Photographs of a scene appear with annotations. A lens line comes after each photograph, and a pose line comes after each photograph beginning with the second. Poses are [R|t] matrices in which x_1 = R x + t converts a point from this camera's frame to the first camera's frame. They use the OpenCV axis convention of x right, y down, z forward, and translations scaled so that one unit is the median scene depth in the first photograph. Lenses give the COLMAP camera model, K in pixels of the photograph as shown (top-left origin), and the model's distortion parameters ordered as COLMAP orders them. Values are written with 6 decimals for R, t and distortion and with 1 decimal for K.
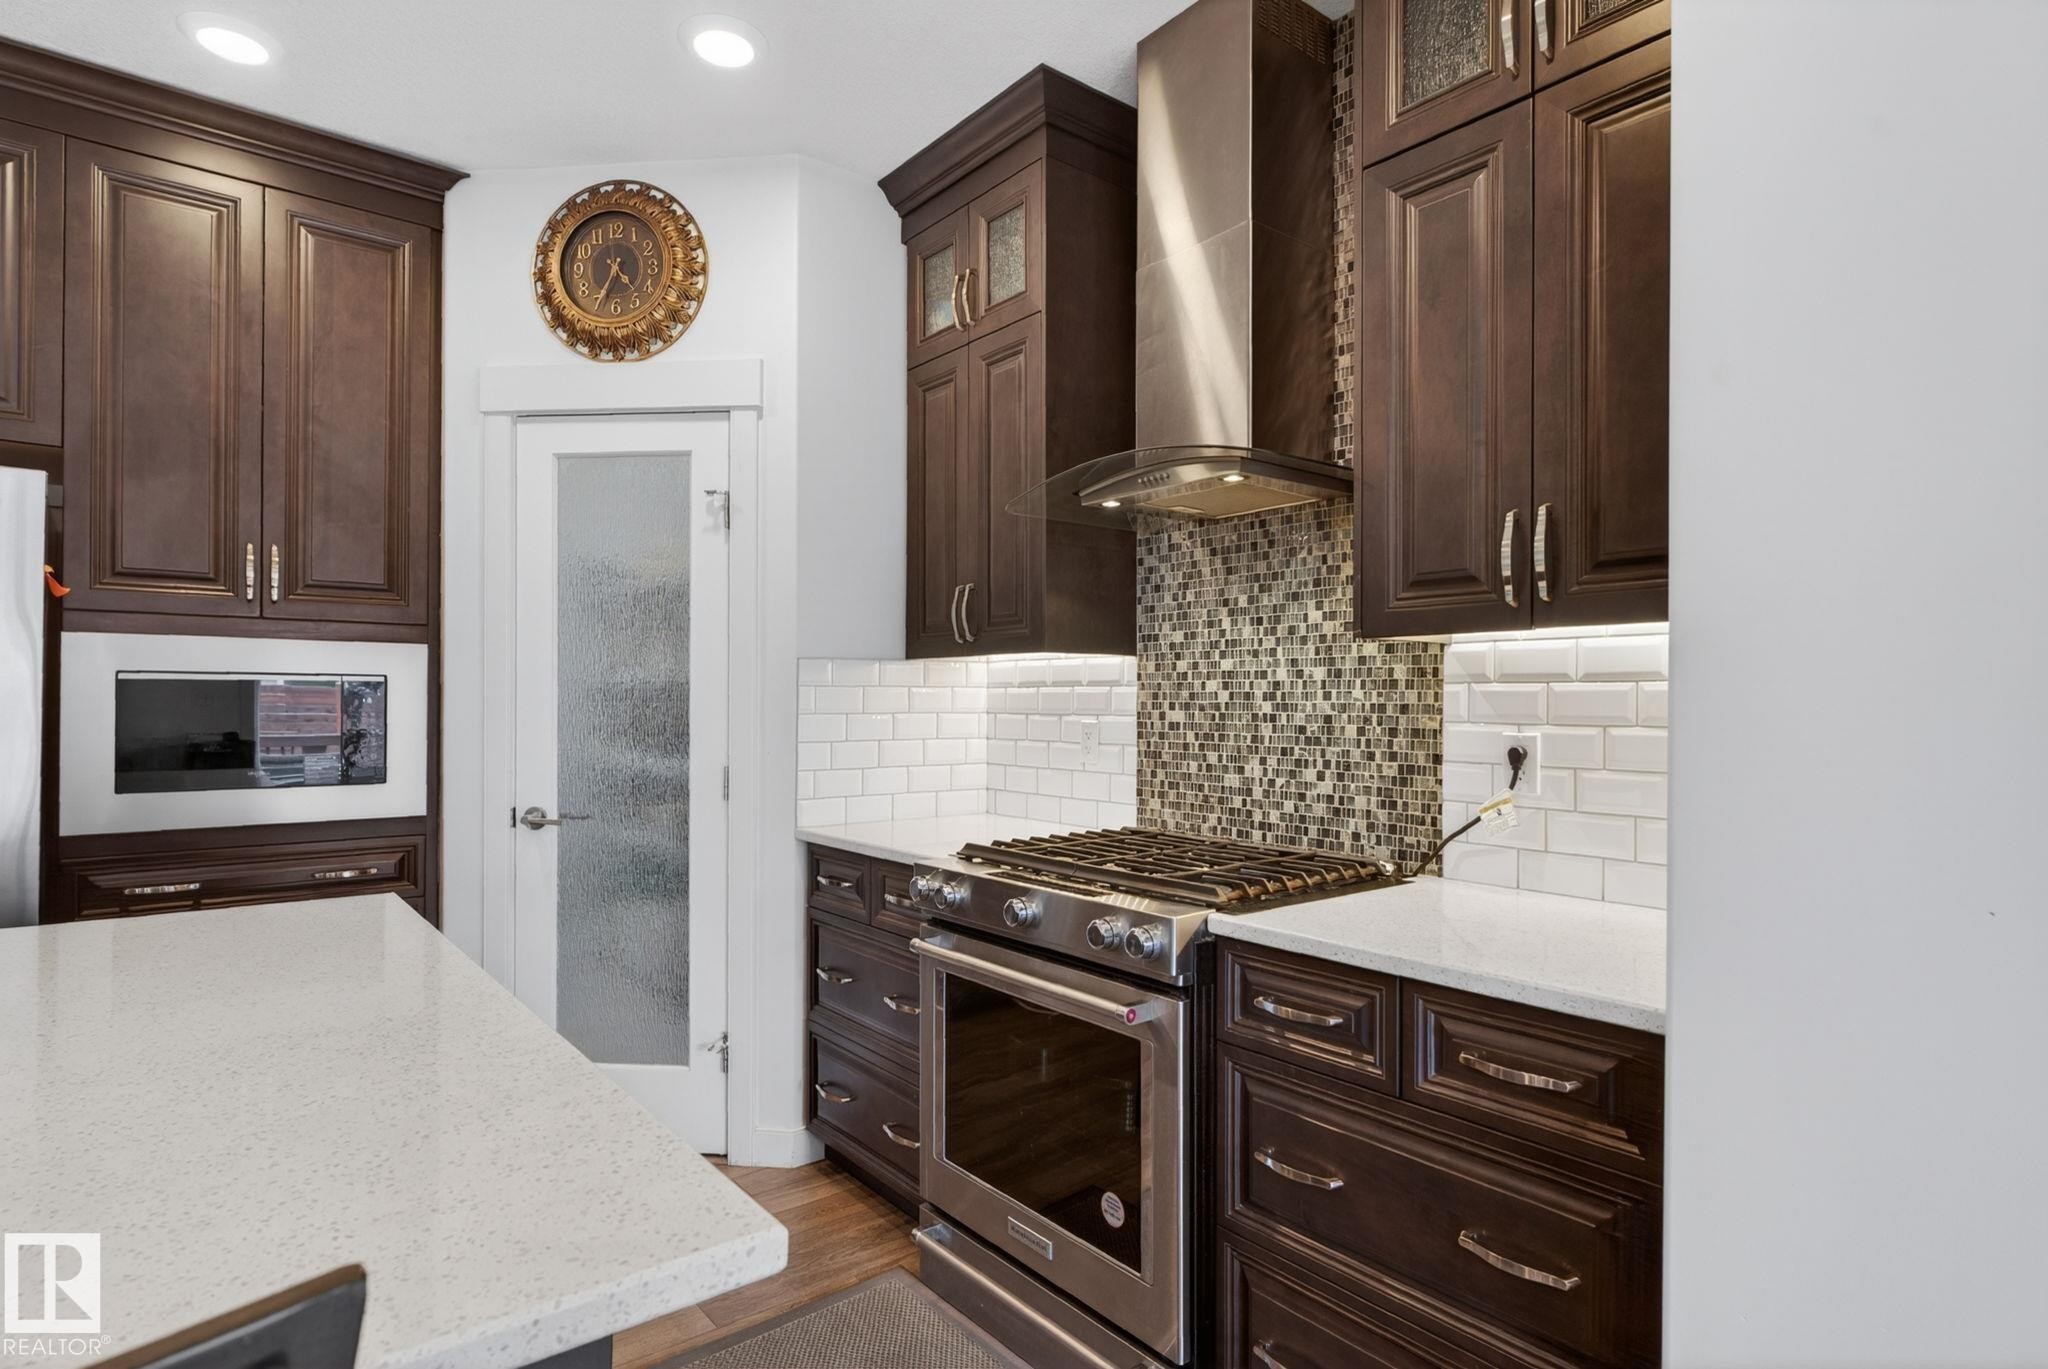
lens RADIAL K [[1059.5, 0, 1035.1], [0, 1059.5, 700.4], [0, 0, 1]] dist [-0.000128, -0.001711]
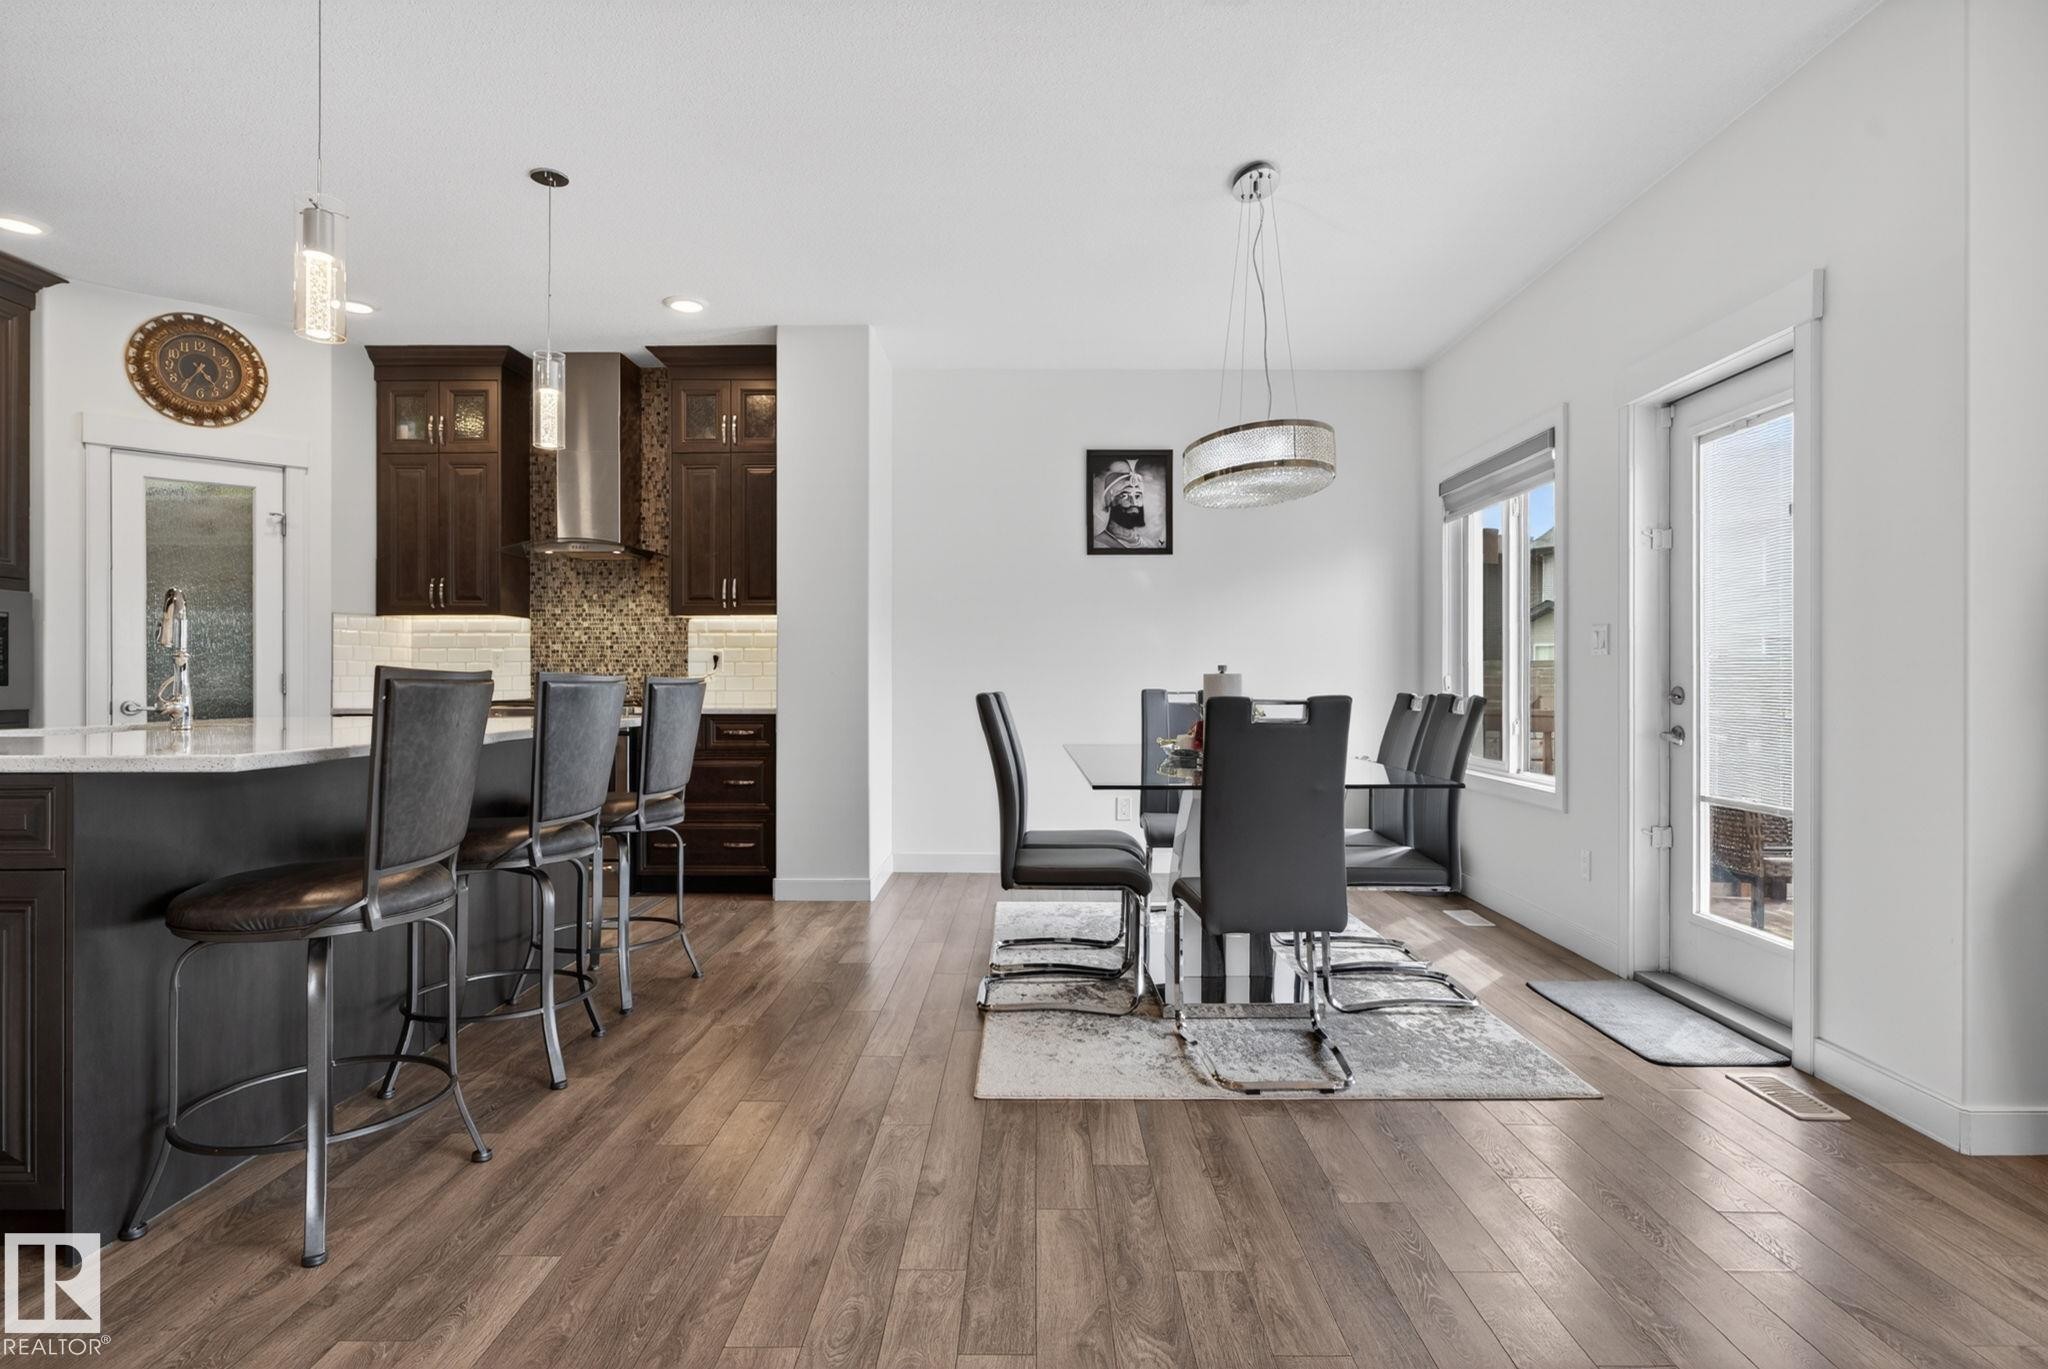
lens RADIAL K [[1065.0, 0, 1024.0], [0, 1065.0, 684.5], [0, 0, 1]] dist [-0.002303, -0.000528]
pose [[0.646678, -0.005668, 0.762742, -0.939540], [0.003113, 0.999984, 0.004791, 0.086277], [-0.762757, -0.000724, 0.646685, -1.175573]]
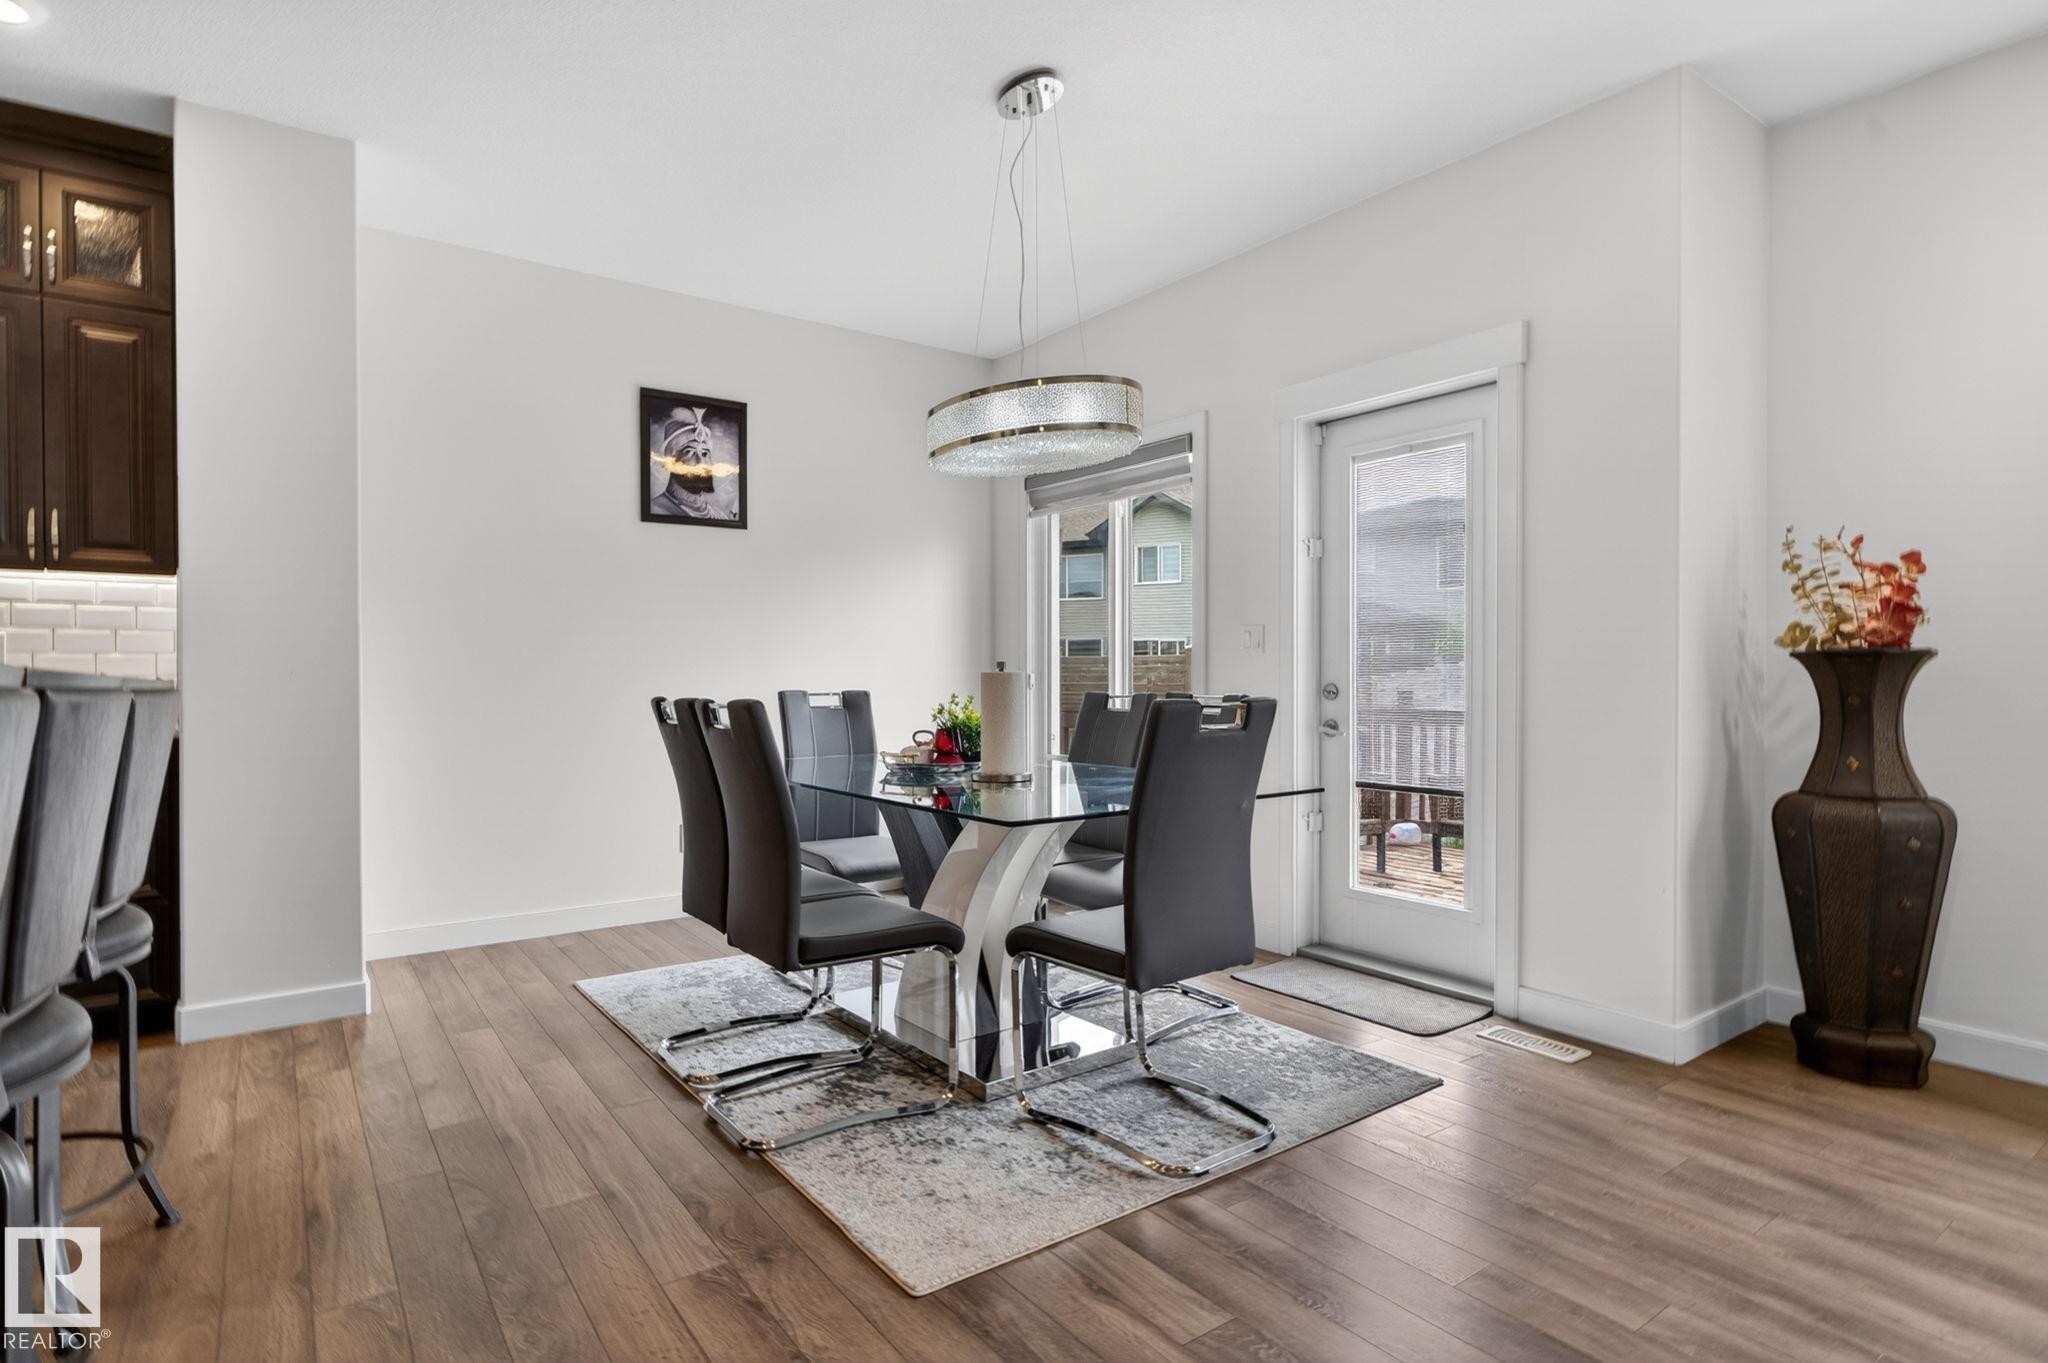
lens RADIAL K [[1059.5, 0, 1035.1], [0, 1059.5, 697.4], [0, 0, 1]] dist [-0.000128, -0.001711]
pose [[0.061714, -0.023121, 0.997826, -0.865893], [0.005435, 0.999725, 0.022829, 0.081087], [-0.998079, 0.004015, 0.061823, -0.591128]]
